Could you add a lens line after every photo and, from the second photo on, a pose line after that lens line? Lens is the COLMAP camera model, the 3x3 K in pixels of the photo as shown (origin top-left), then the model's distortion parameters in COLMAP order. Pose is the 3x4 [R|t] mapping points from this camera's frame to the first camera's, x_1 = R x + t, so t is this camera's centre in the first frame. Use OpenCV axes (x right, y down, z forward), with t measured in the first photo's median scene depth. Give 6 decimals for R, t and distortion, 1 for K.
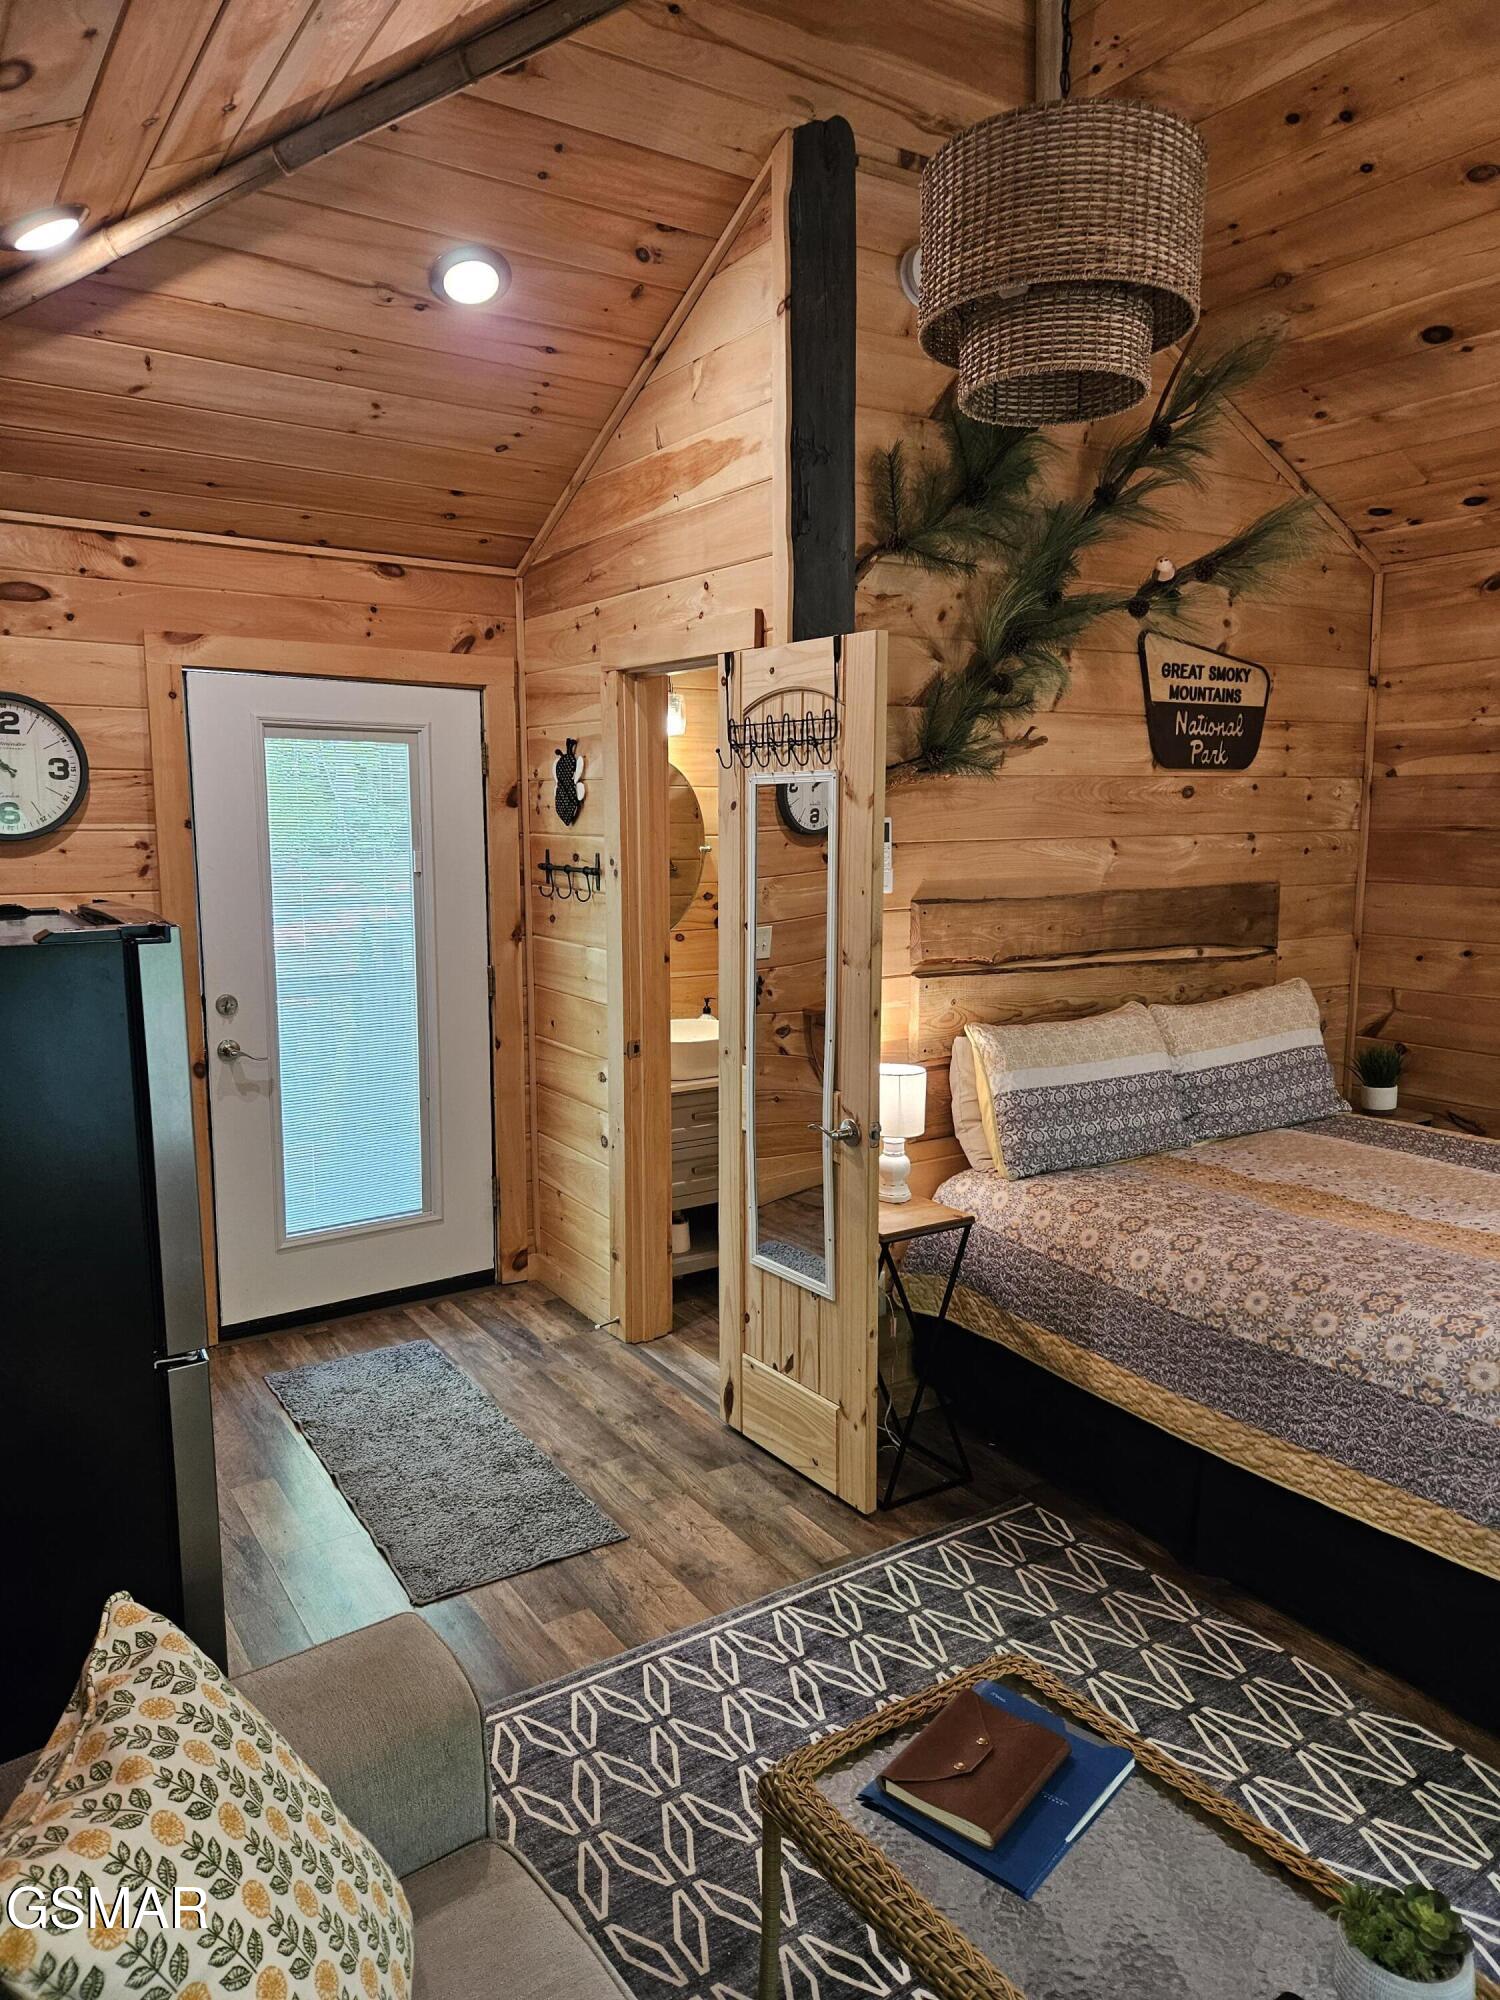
lens RADIAL K [[1334.2, 0, 750.0], [0, 1334.2, 1000.0], [0, 0, 1]] dist [0.079901, -0.063674]
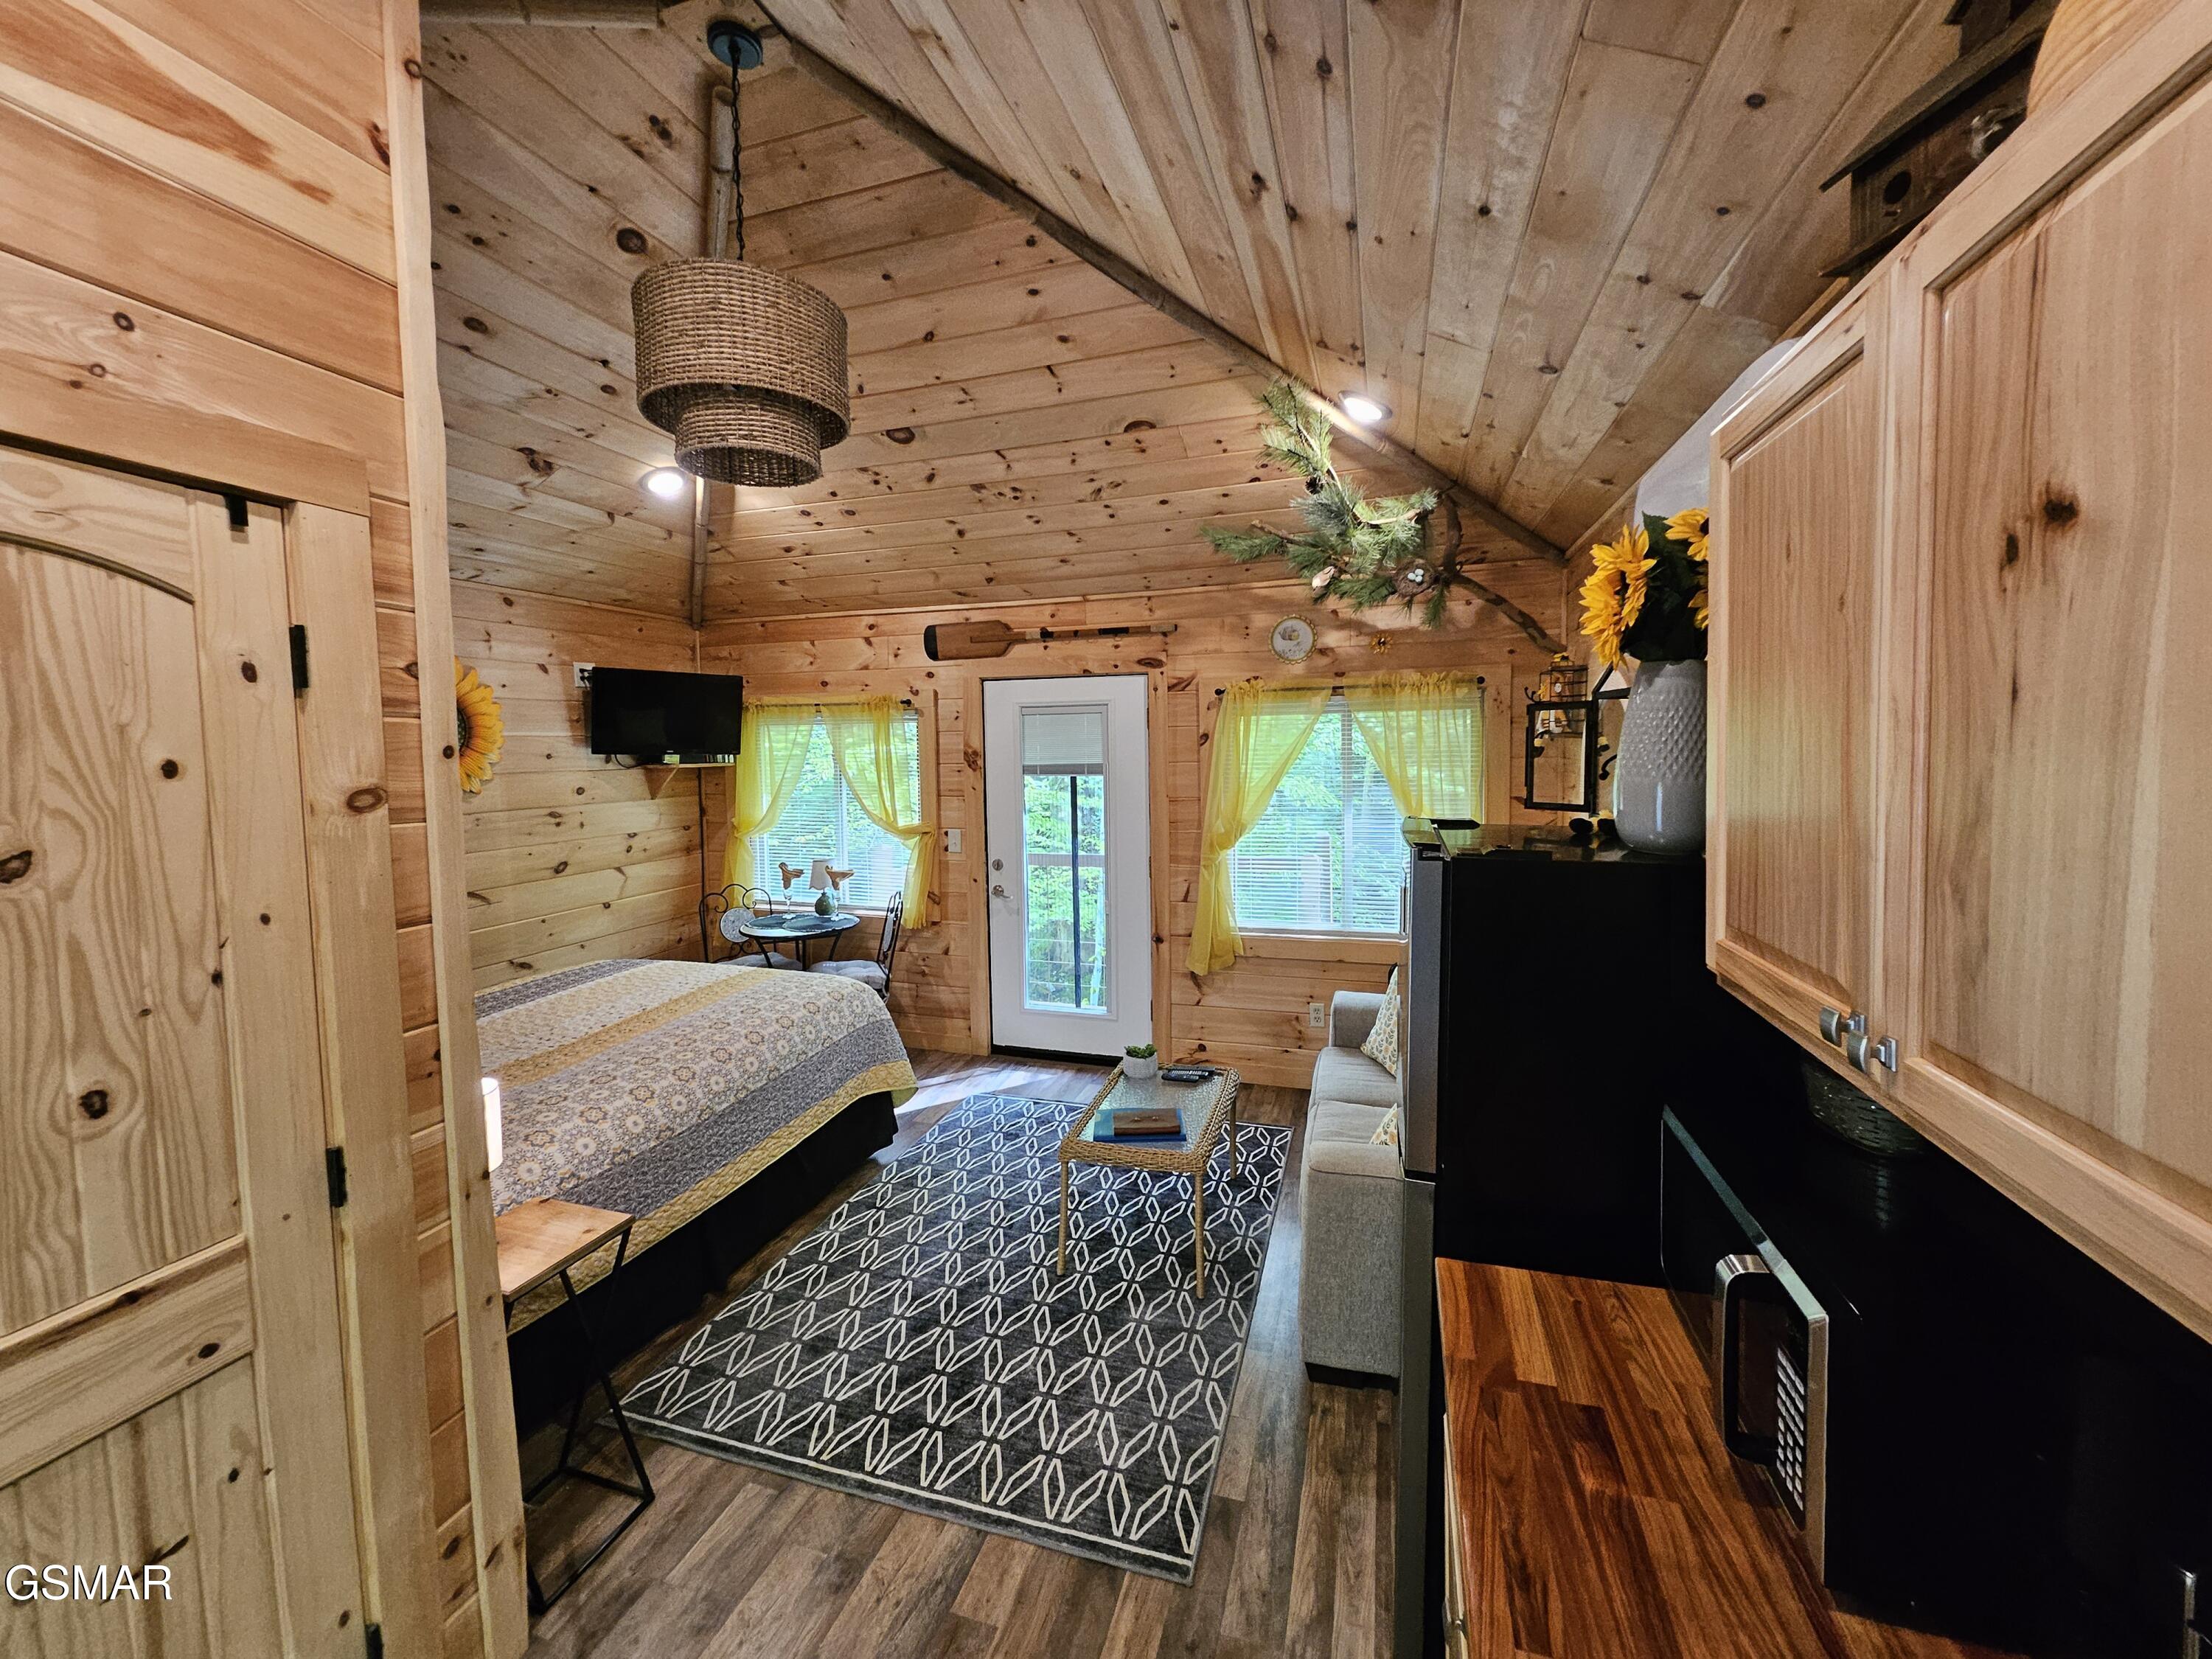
lens RADIAL K [[864.3, 0, 1110.8], [0, 864.3, 800.3], [0, 0, 1]] dist [0.003303, 0.000054]
pose [[-0.628508, -0.041945, 0.776671, -0.452335], [0.121073, 0.981097, 0.150961, -0.126893], [-0.768322, 0.188914, -0.611549, 0.845143]]
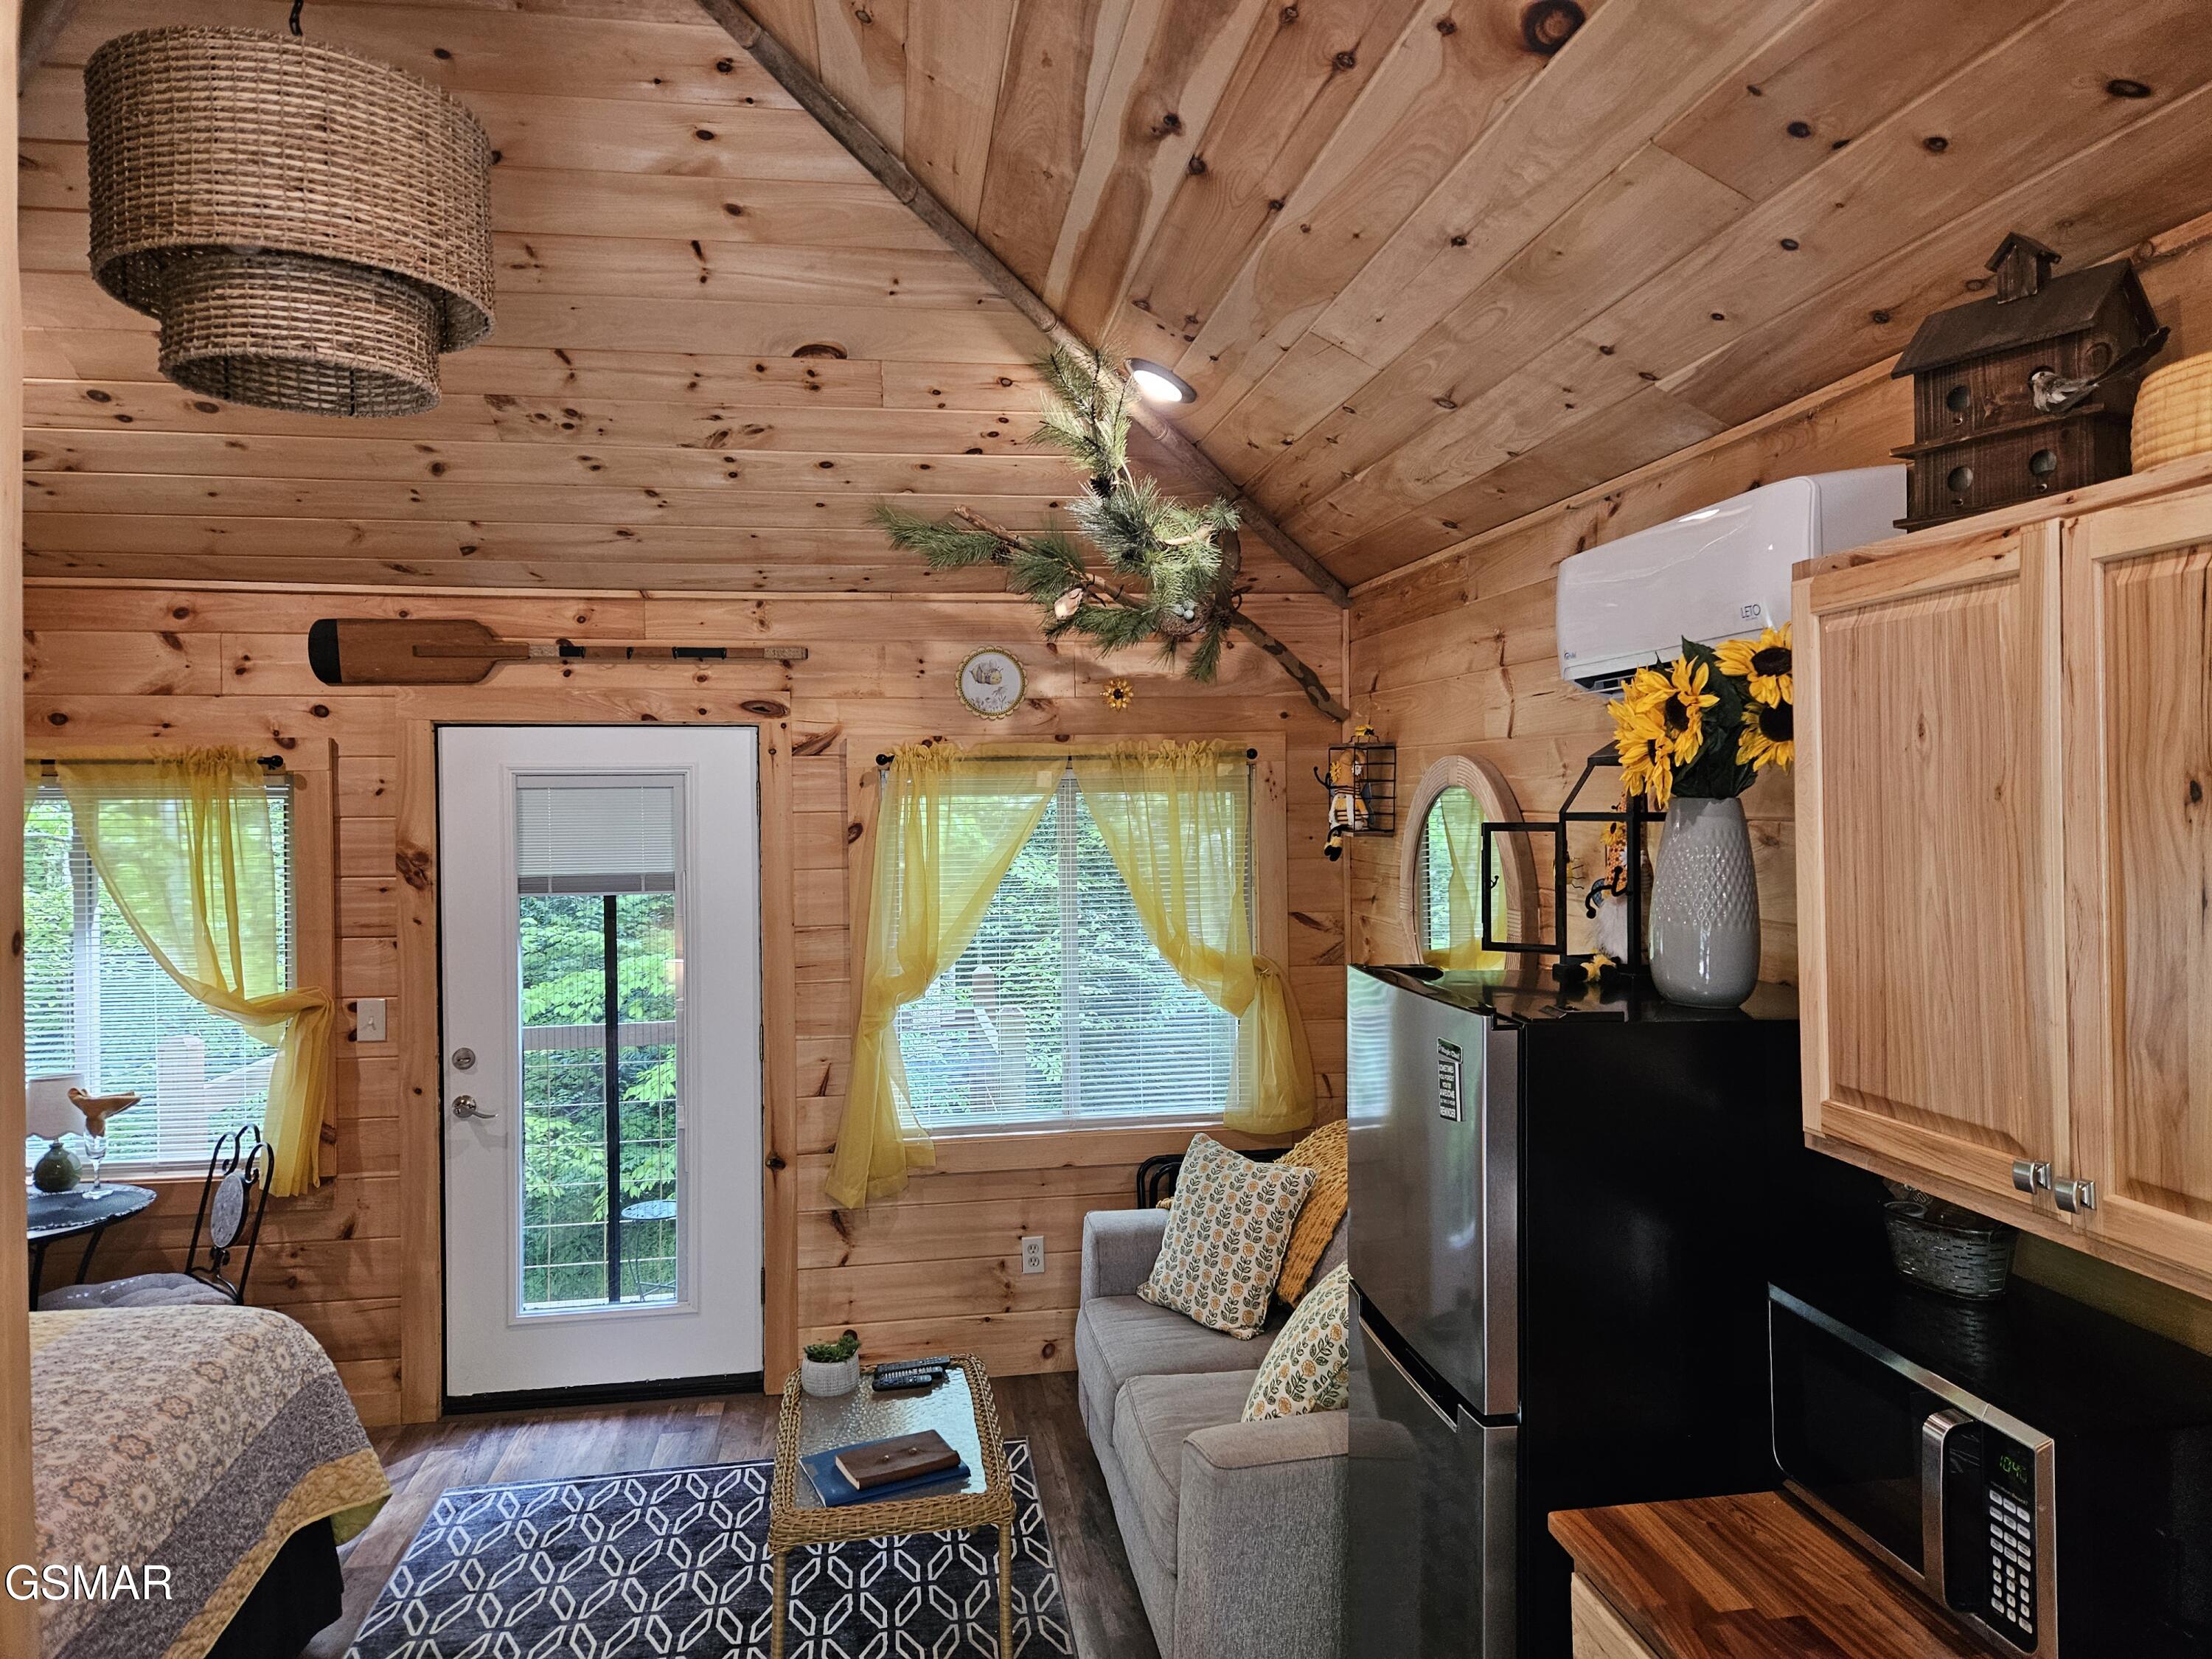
lens RADIAL K [[1475.6, 0, 1106.5], [0, 1475.6, 814.3], [0, 0, 1]] dist [0.079901, -0.063674]
pose [[-0.909431, 0.000709, 0.415855, -0.347229], [0.064716, 0.988057, 0.139842, -0.188464], [-0.410789, 0.154089, -0.898615, 1.041215]]
